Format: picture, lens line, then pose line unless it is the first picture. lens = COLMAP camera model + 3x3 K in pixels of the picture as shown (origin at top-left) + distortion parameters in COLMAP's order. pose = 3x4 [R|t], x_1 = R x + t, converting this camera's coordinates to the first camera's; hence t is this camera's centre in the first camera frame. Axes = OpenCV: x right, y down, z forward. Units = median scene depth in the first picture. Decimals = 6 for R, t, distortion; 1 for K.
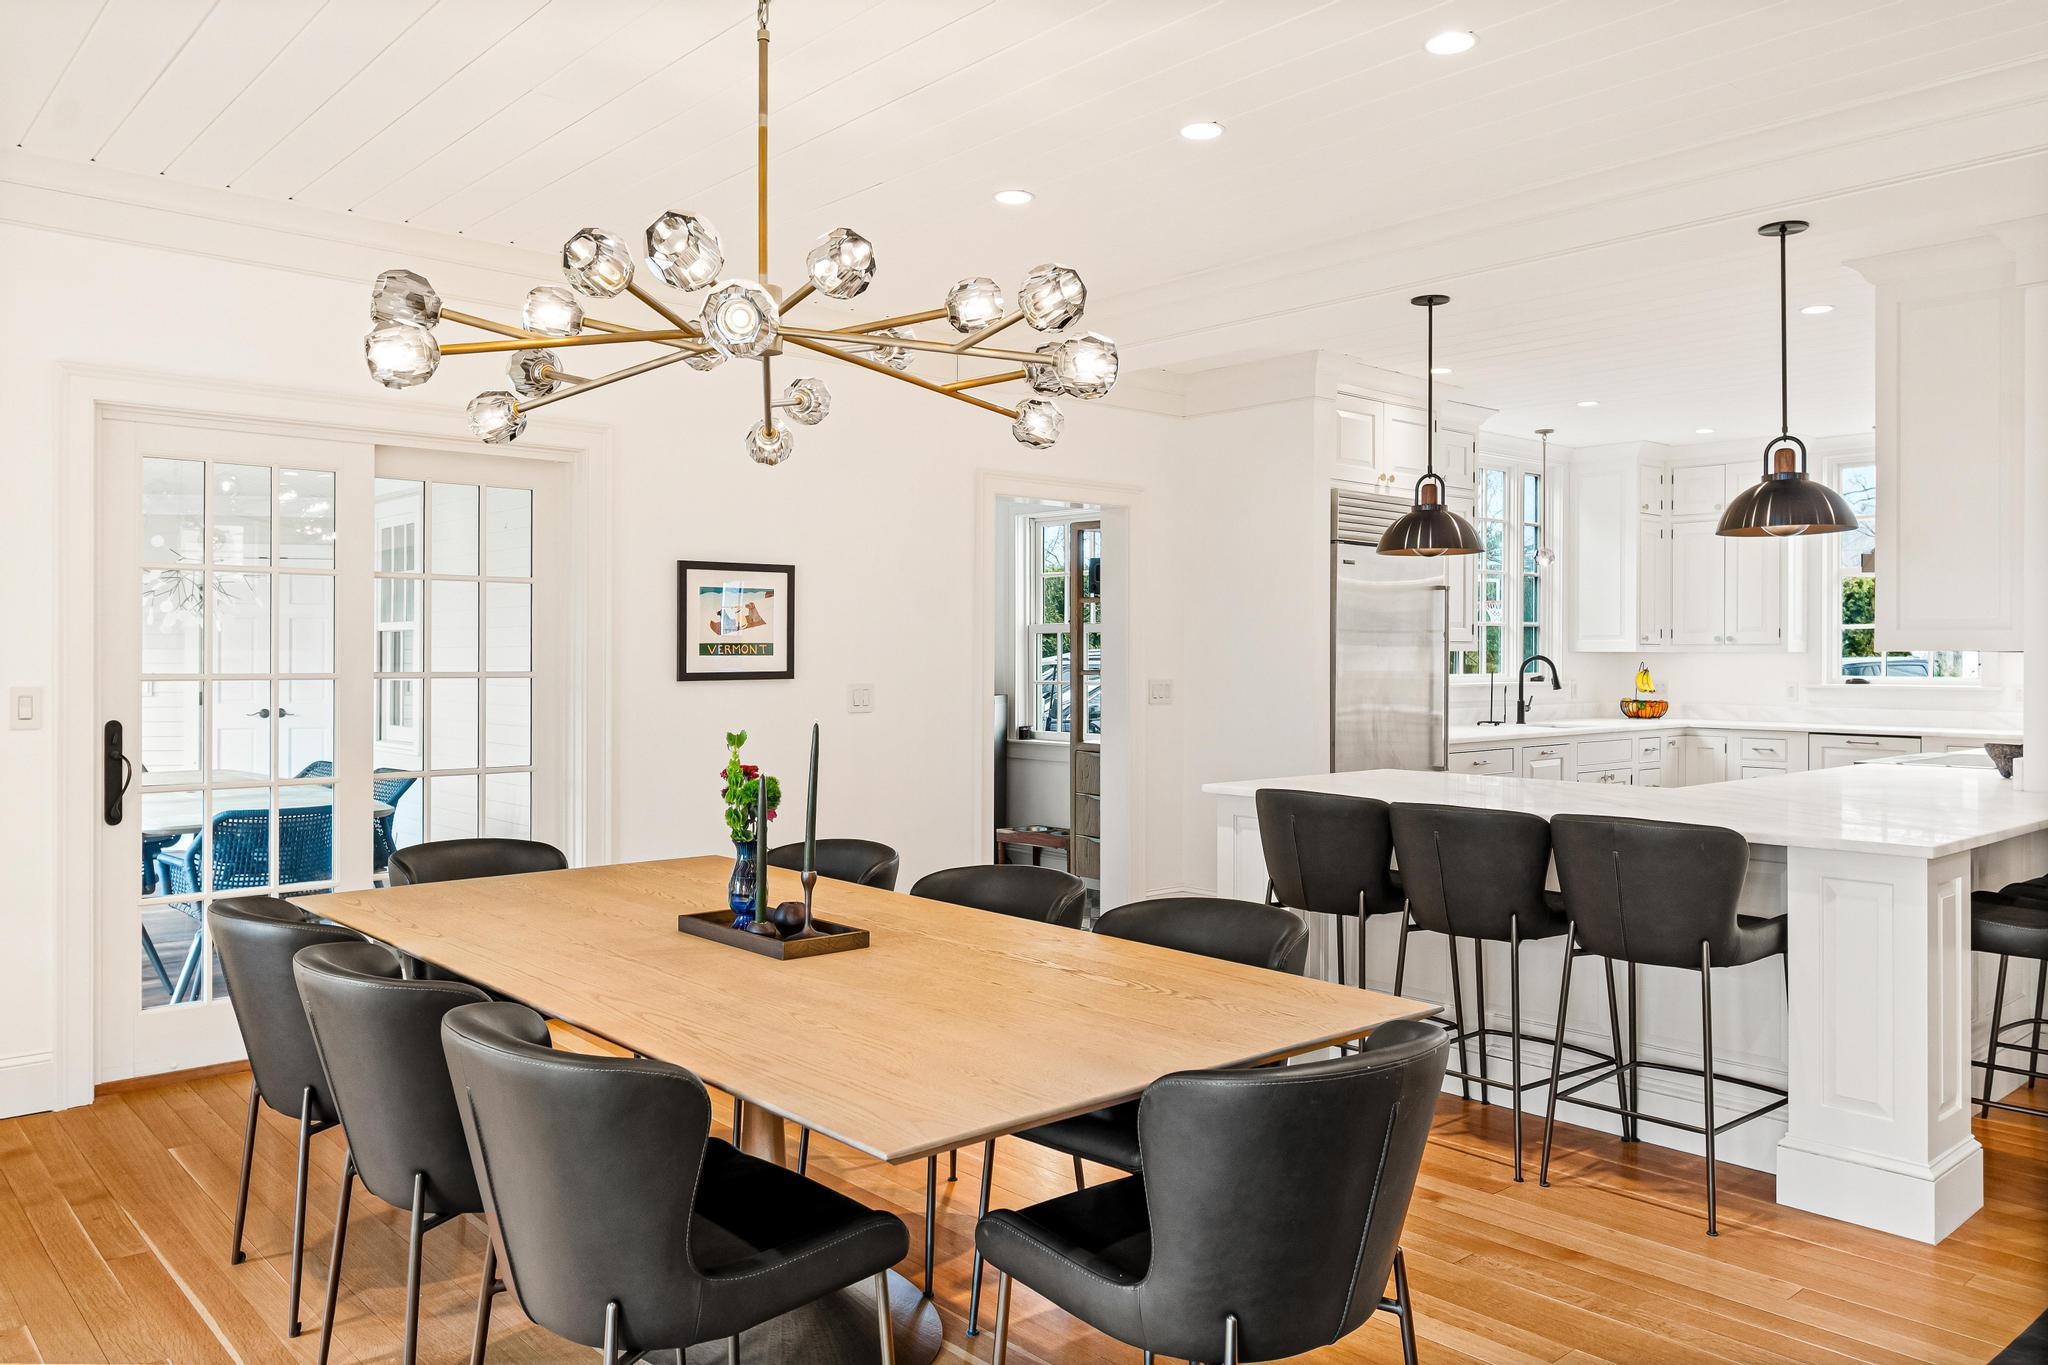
lens RADIAL K [[1457.4, 0, 1023.0], [0, 1457.4, 671.9], [0, 0, 1]] dist [-0.001213, -0.000339]
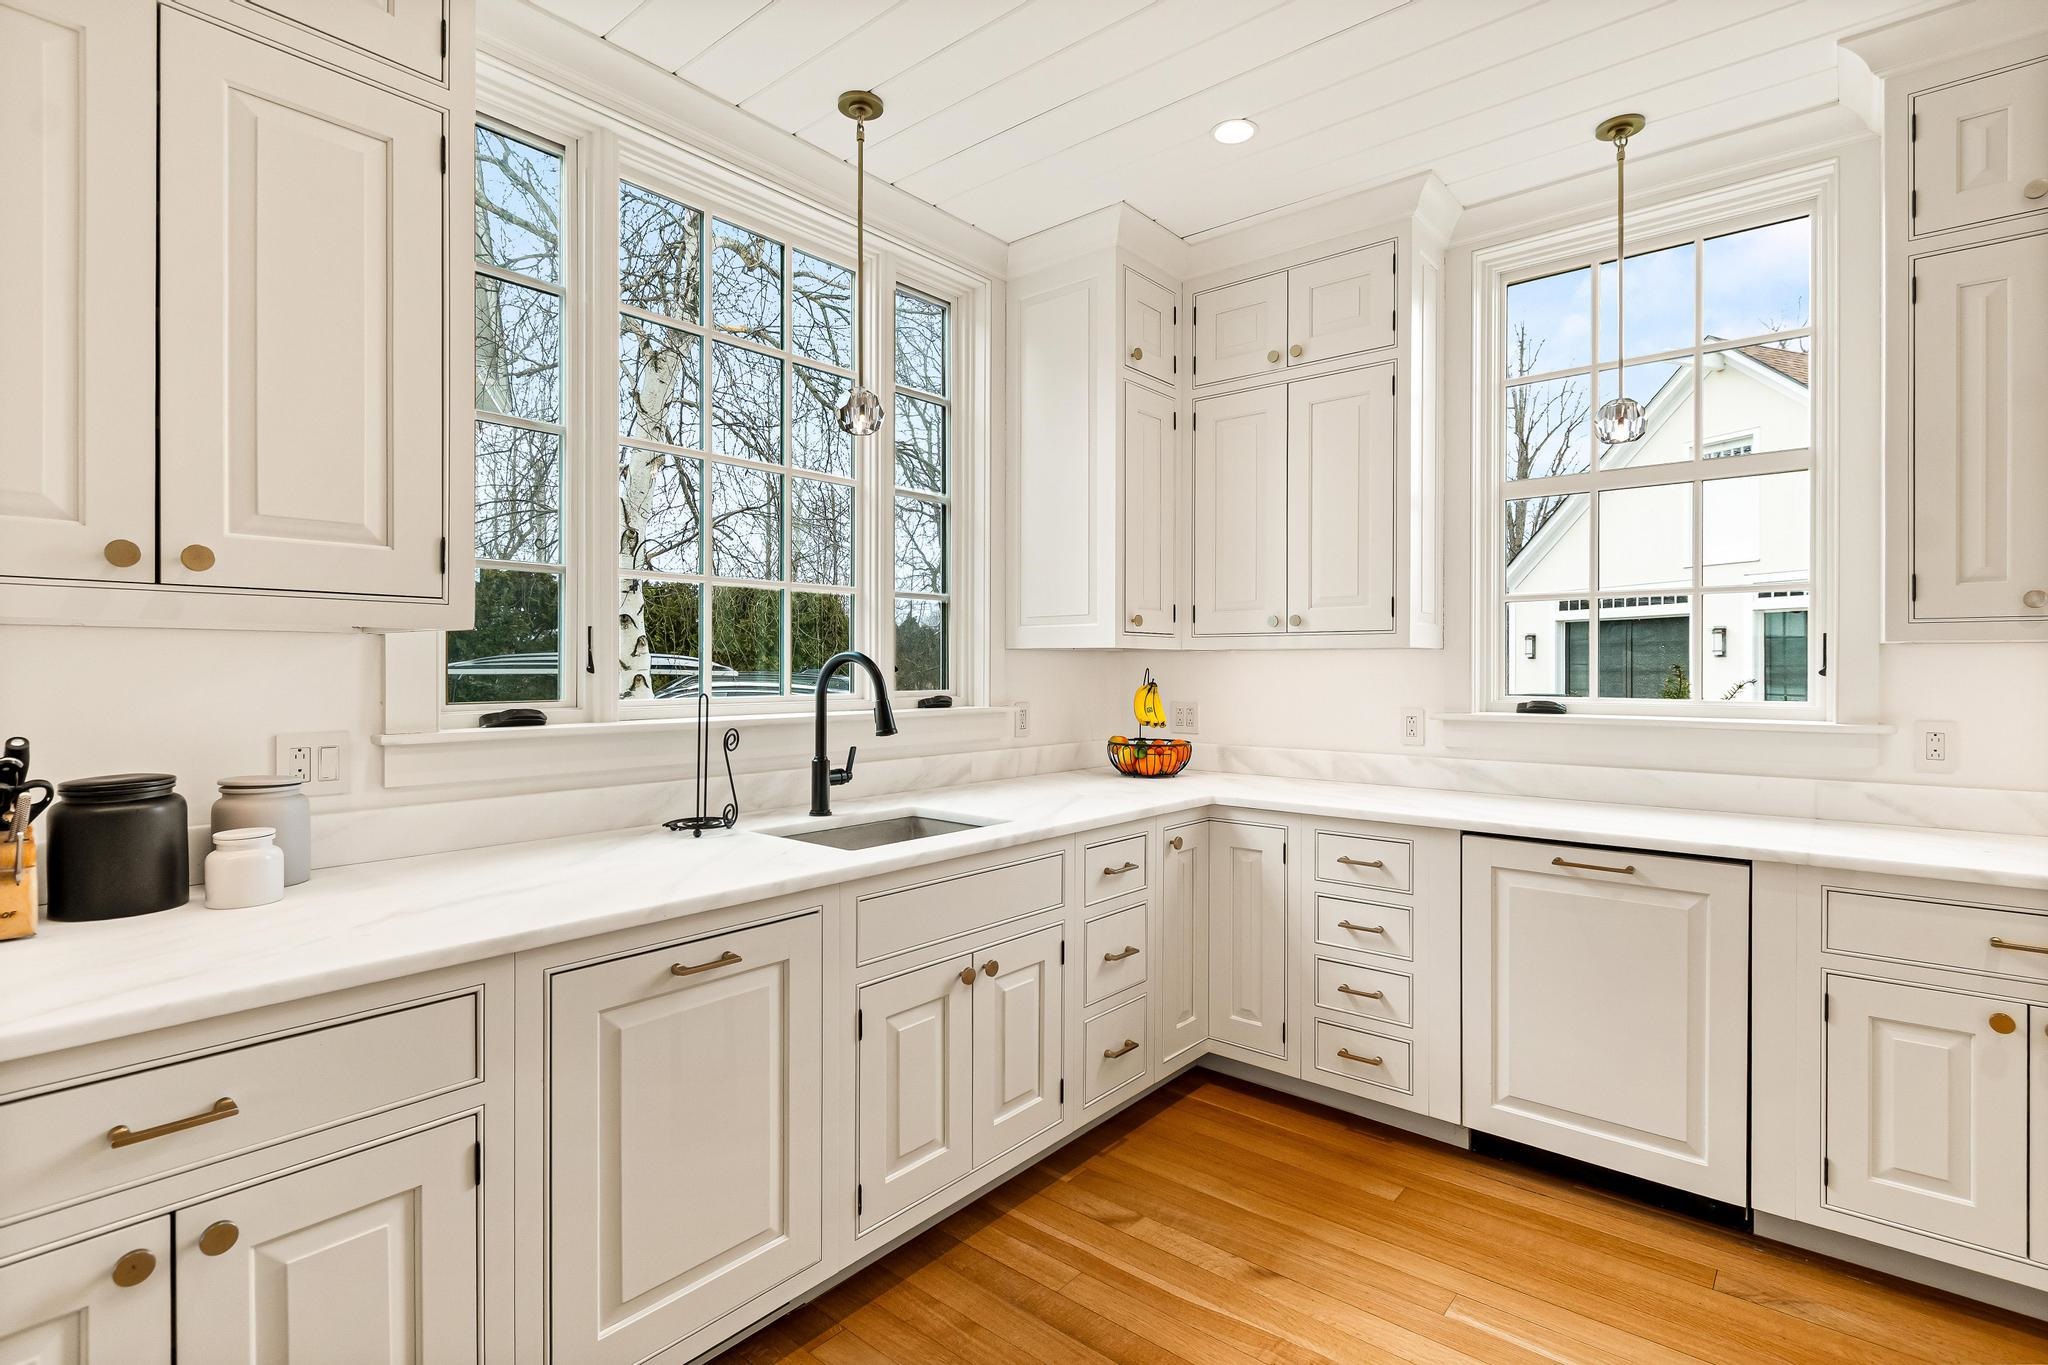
lens RADIAL K [[994.4, 0, 1026.4], [0, 994.4, 675.8], [0, 0, 1]] dist [0.005995, 0.000666]
pose [[0.988359, -0.001279, 0.152137, 0.355681], [0.001754, 0.999994, -0.002986, -0.003496], [-0.152132, 0.003218, 0.988355, 0.705199]]
